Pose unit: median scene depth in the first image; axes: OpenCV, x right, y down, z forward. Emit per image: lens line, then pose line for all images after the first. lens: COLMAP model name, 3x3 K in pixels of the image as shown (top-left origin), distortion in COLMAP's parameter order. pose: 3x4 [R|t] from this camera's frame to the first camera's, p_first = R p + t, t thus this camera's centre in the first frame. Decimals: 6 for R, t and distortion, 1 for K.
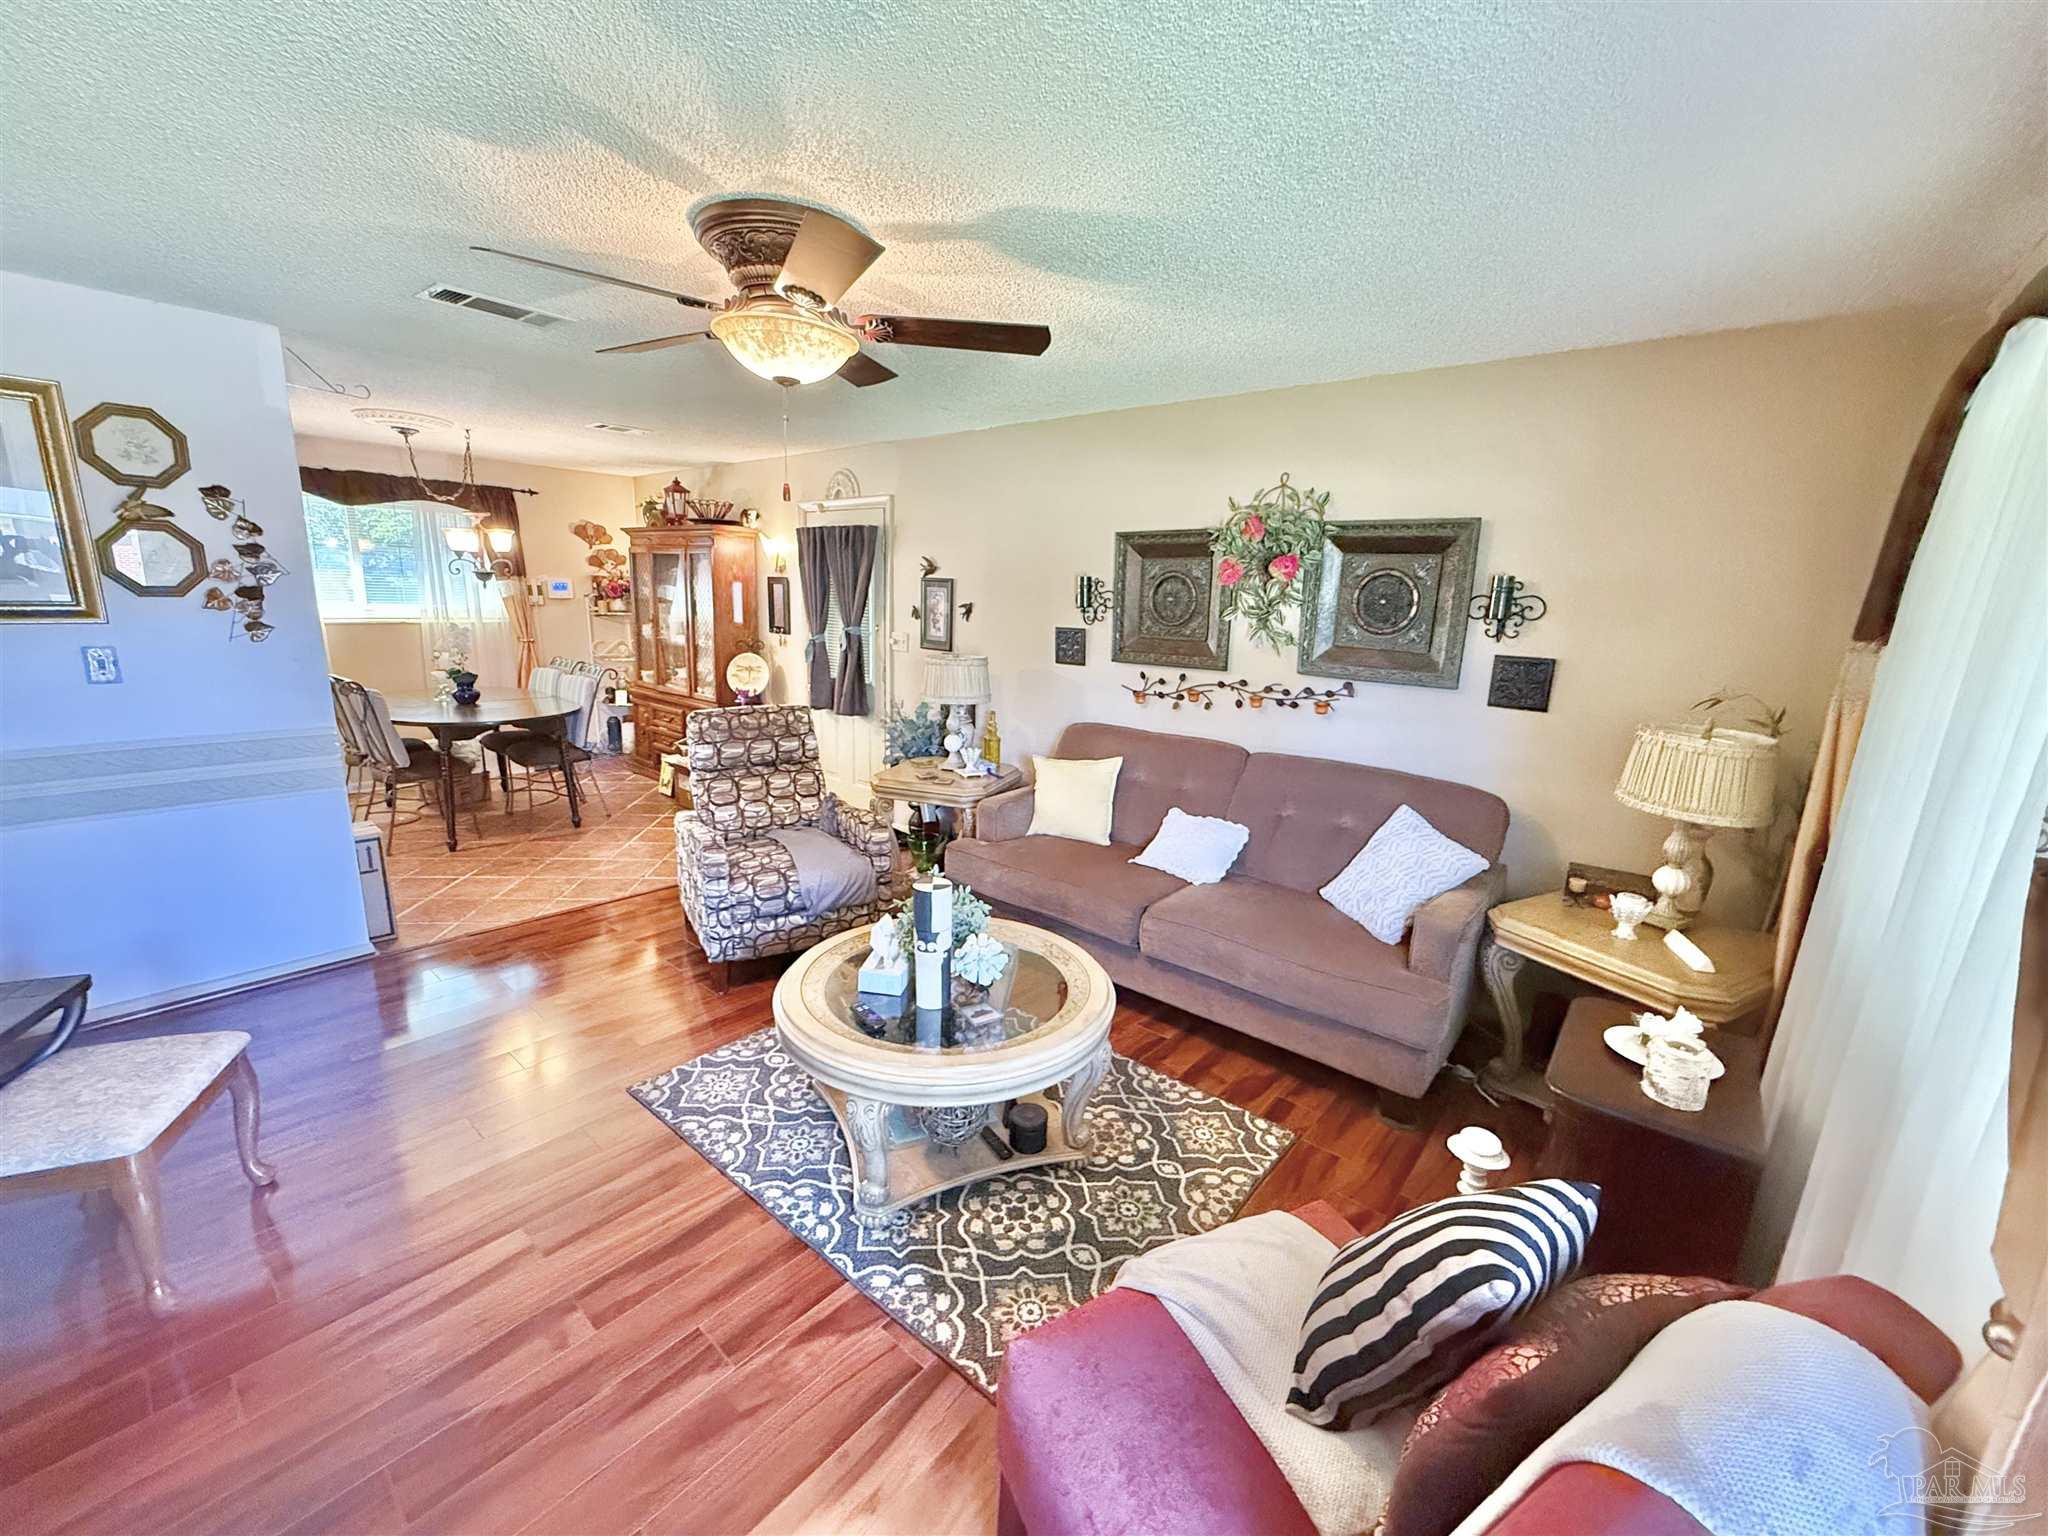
lens RADIAL K [[811.9, 0, 1013.0], [0, 811.9, 767.7], [0, 0, 1]] dist [0.001567, 0.000126]
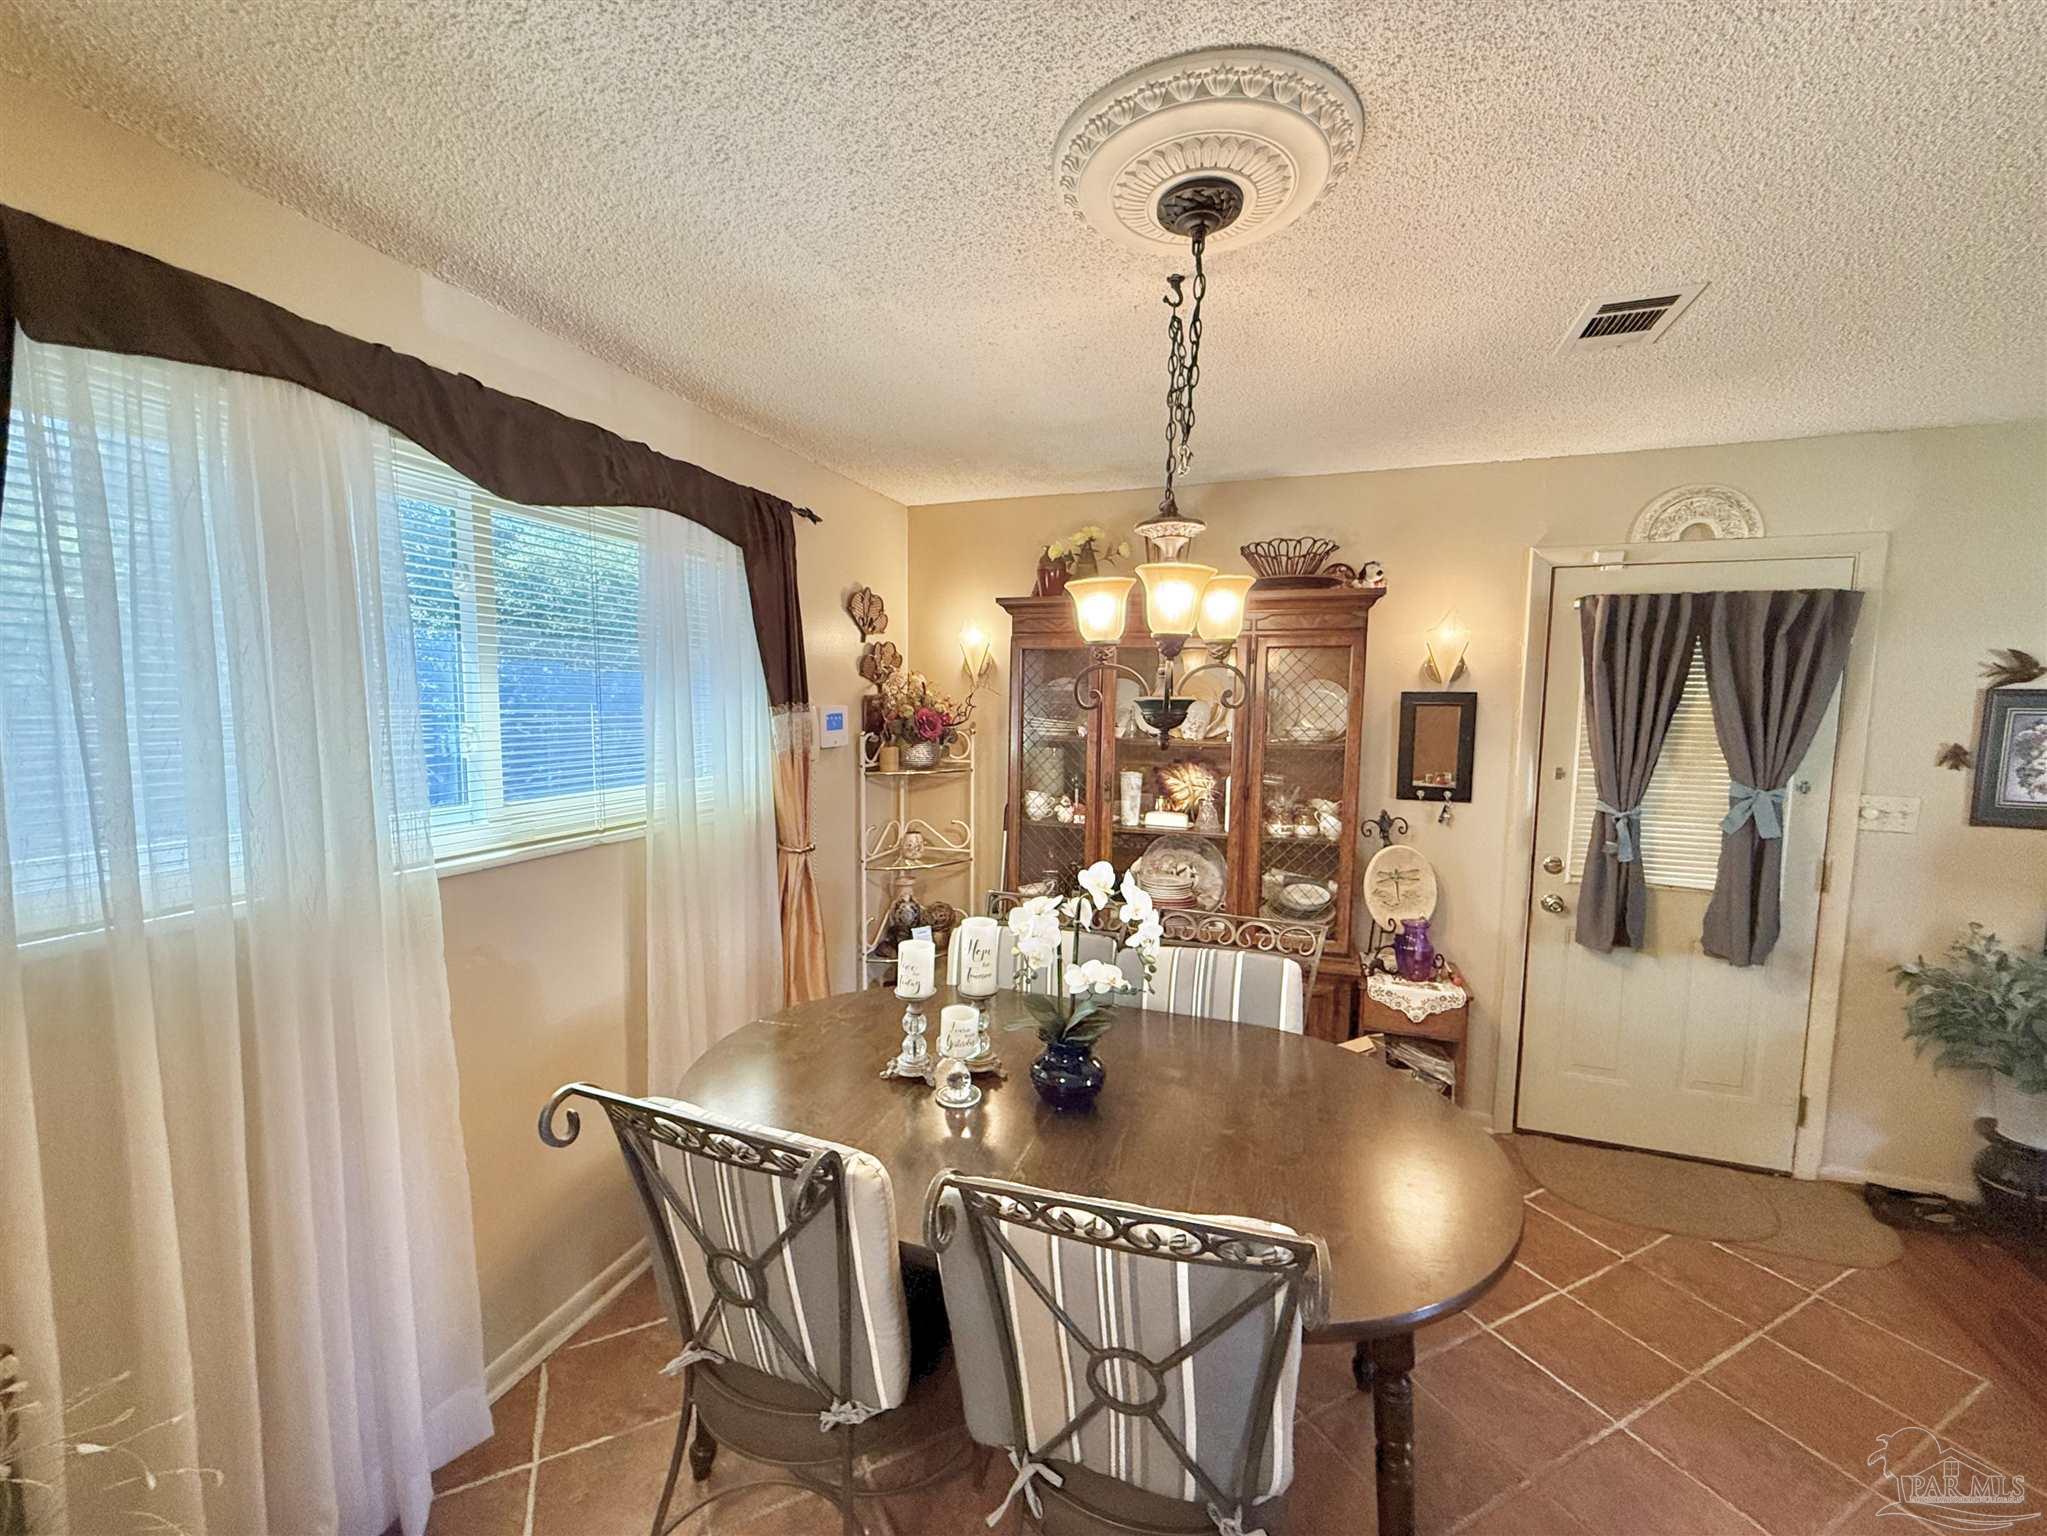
lens RADIAL K [[799.5, 0, 1060.5], [0, 799.5, 766.6], [0, 0, 1]] dist [0.000682, 0.000043]
pose [[0.926003, -0.052272, 0.373880, -0.702283], [0.099393, 0.989183, -0.107875, -0.157591], [-0.364197, 0.137054, 0.921182, 0.625606]]
